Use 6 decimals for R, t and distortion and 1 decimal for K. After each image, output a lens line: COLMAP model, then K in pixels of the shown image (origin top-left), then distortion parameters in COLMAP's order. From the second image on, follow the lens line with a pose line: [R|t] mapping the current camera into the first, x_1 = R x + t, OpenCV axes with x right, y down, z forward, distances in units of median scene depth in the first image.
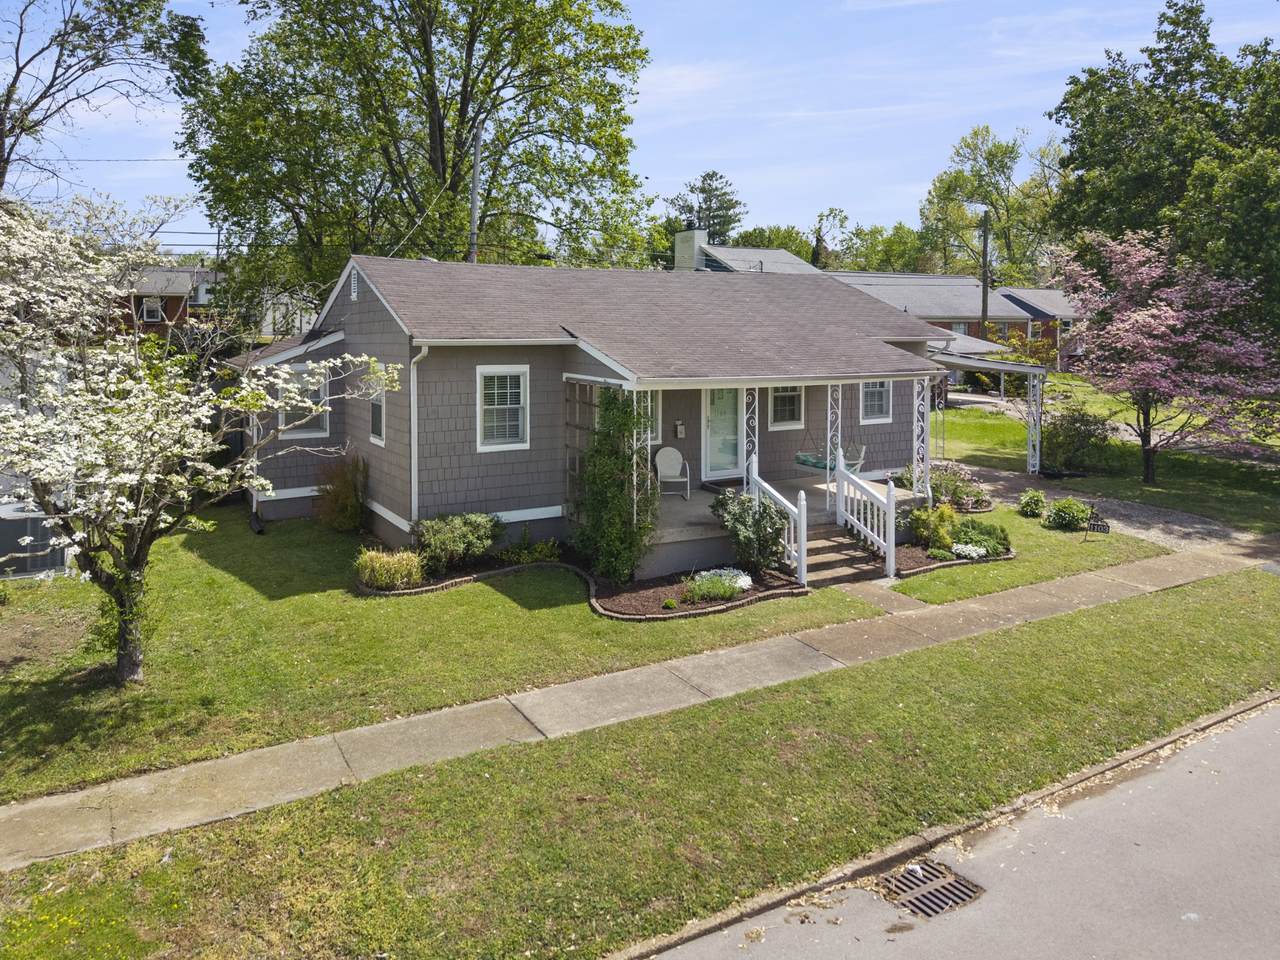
lens RADIAL K [[889.3, 0, 640.0], [0, 889.3, 480.0], [0, 0, 1]] dist [0.008467, 0.004862]
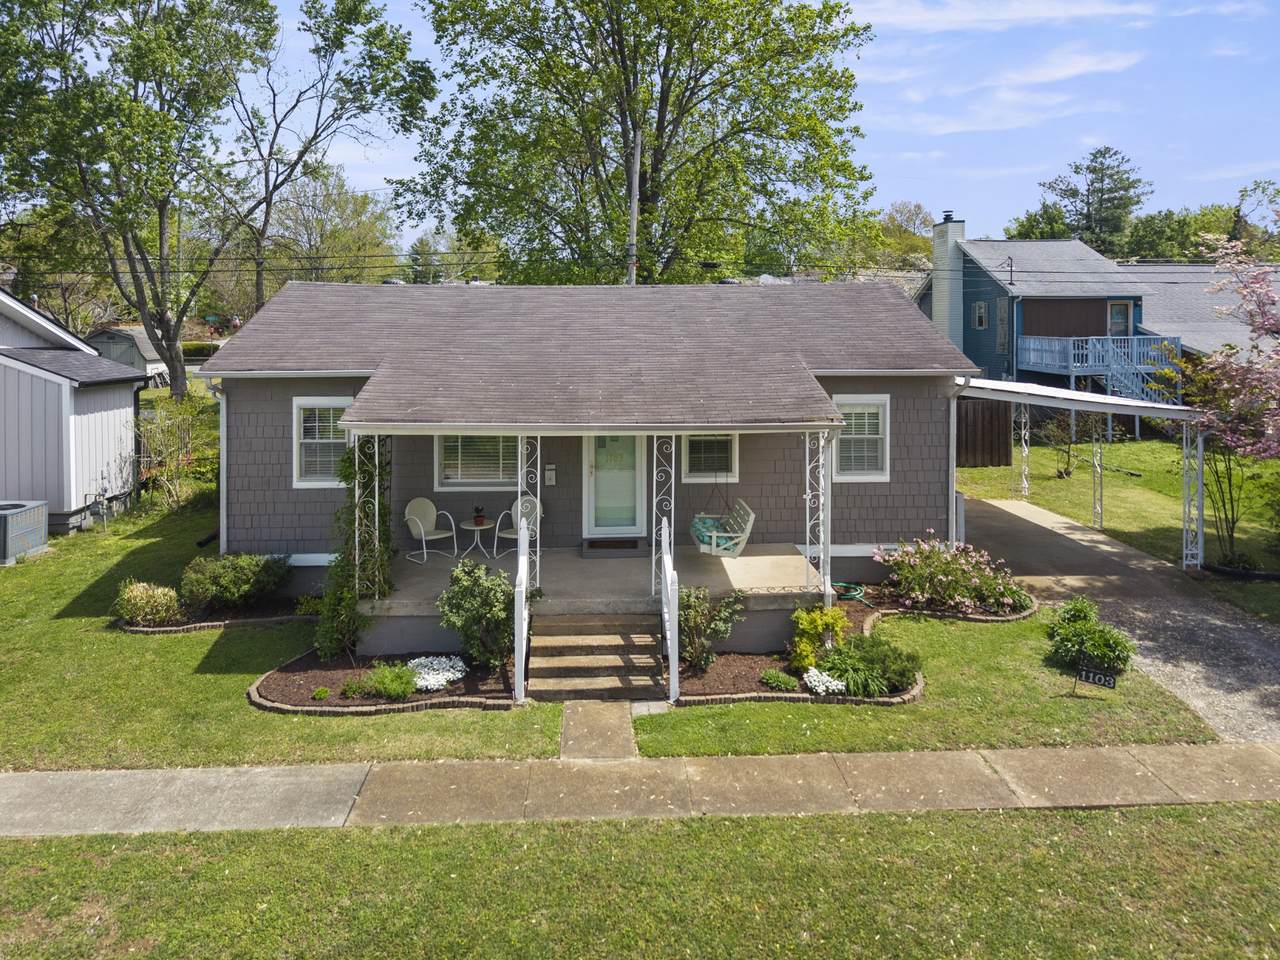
lens RADIAL K [[904.5, 0, 639.9], [0, 904.5, 443.4], [0, 0, 1]] dist [0.002091, -0.003629]
pose [[0.892362, 0.056527, -0.447767, 0.399740], [-0.074262, 0.996993, -0.022136, -0.058884], [0.445169, 0.053005, 0.893876, 0.211073]]
